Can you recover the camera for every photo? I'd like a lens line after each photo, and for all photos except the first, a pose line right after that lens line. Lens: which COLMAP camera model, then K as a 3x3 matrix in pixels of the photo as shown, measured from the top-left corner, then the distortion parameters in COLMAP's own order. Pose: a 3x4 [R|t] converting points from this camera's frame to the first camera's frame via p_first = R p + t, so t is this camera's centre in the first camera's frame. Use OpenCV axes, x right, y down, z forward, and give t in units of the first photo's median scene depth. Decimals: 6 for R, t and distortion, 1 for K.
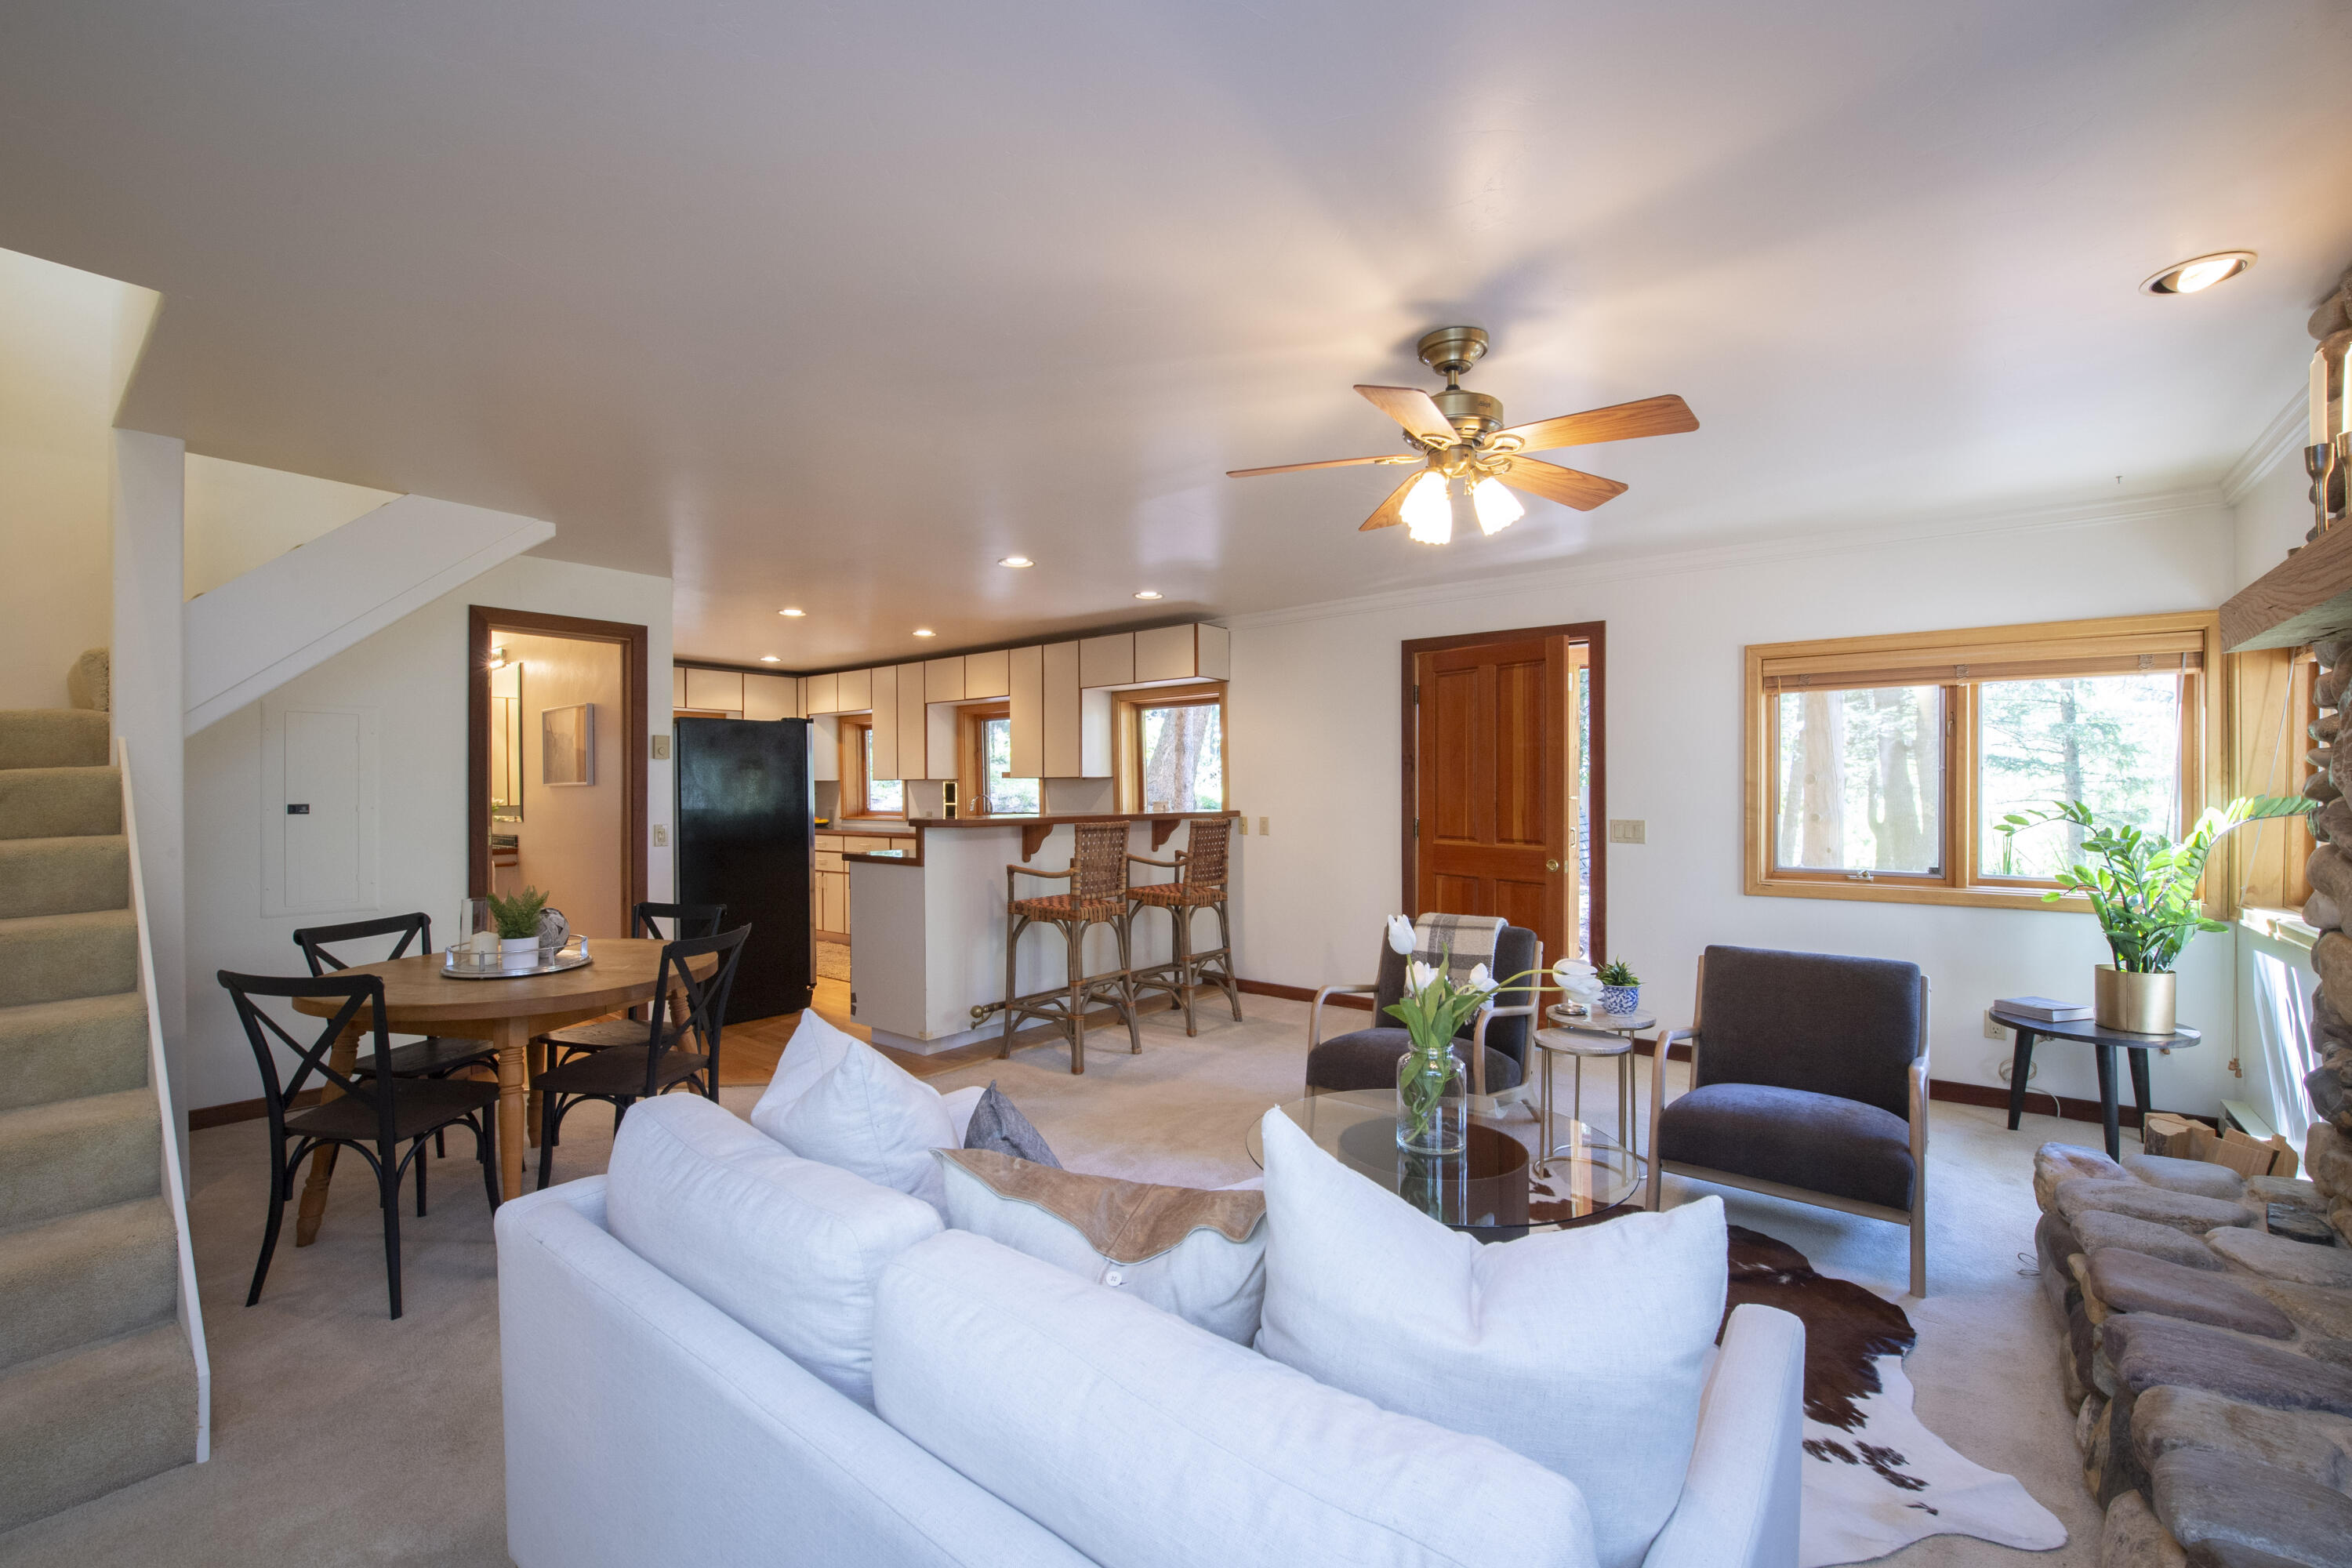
lens RADIAL K [[921.4, 0, 1170.4], [0, 921.4, 789.0], [0, 0, 1]] dist [-0.000810, -0.000170]
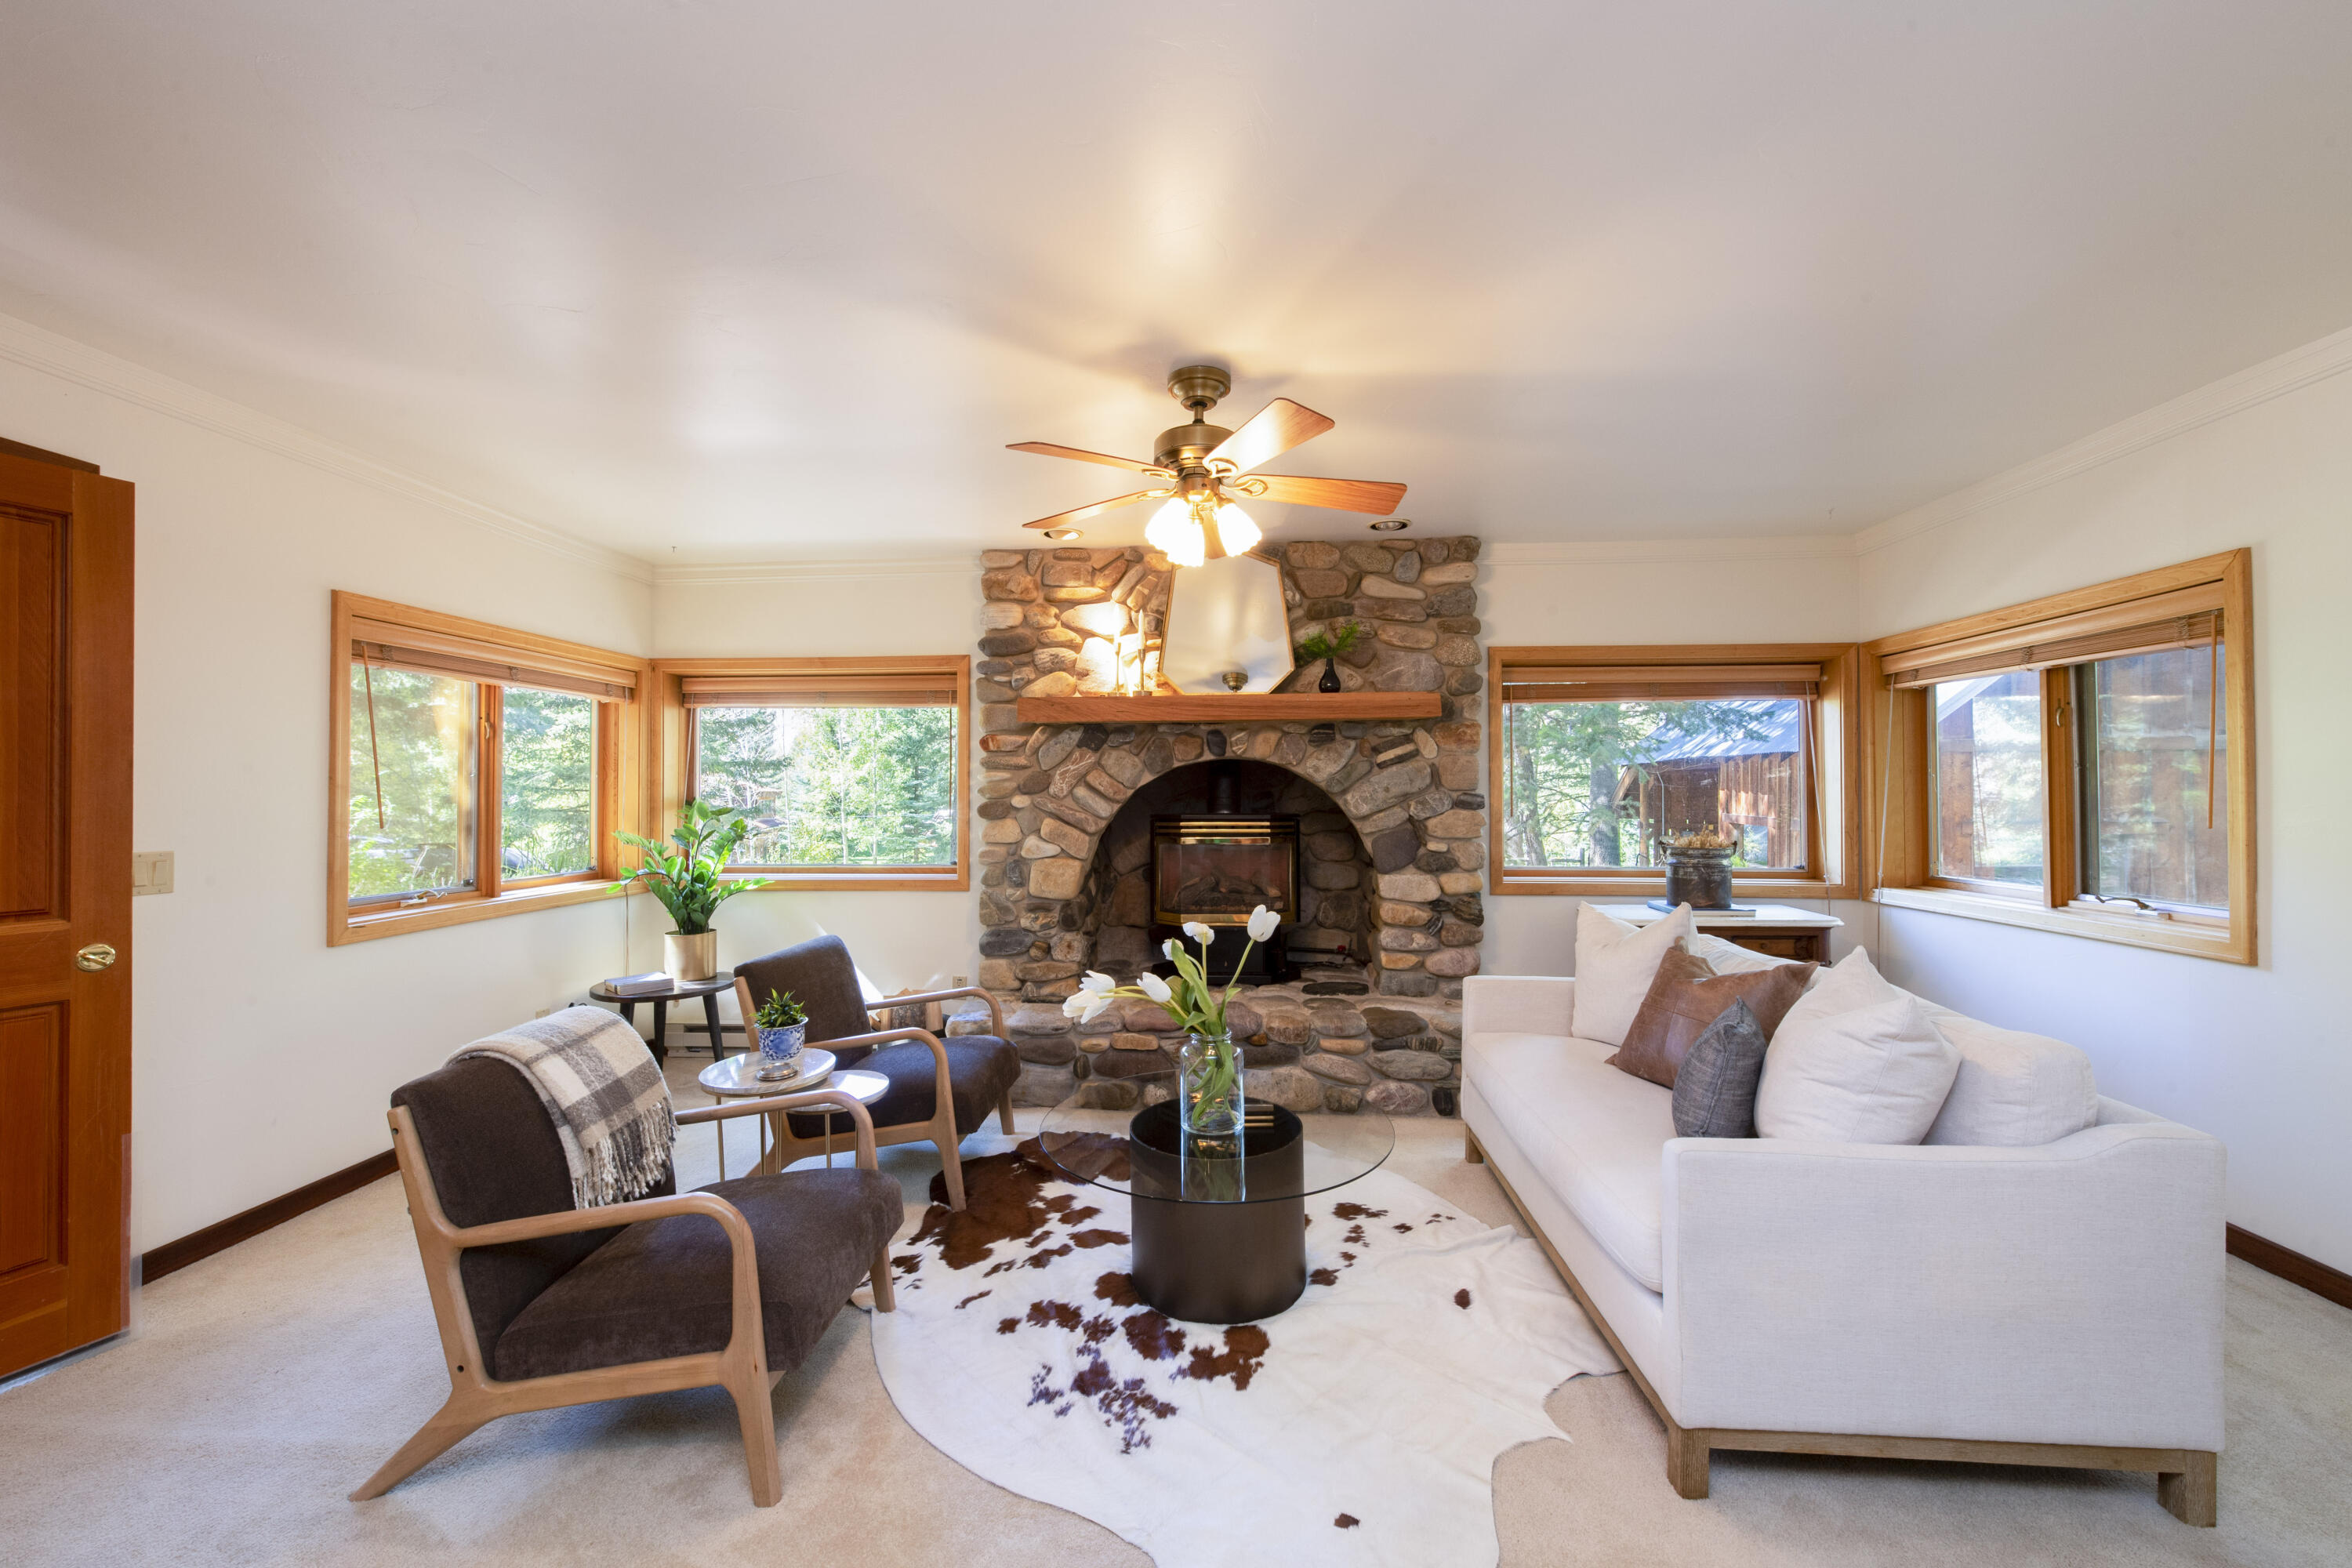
lens RADIAL K [[921.4, 0, 1170.4], [0, 921.4, 789.0], [0, 0, 1]] dist [-0.000810, -0.000170]
pose [[-0.546429, 0.006176, 0.837483, -0.325895], [0.002955, 0.999981, -0.005446, 0.002123], [-0.837500, -0.000501, -0.546437, 0.918633]]
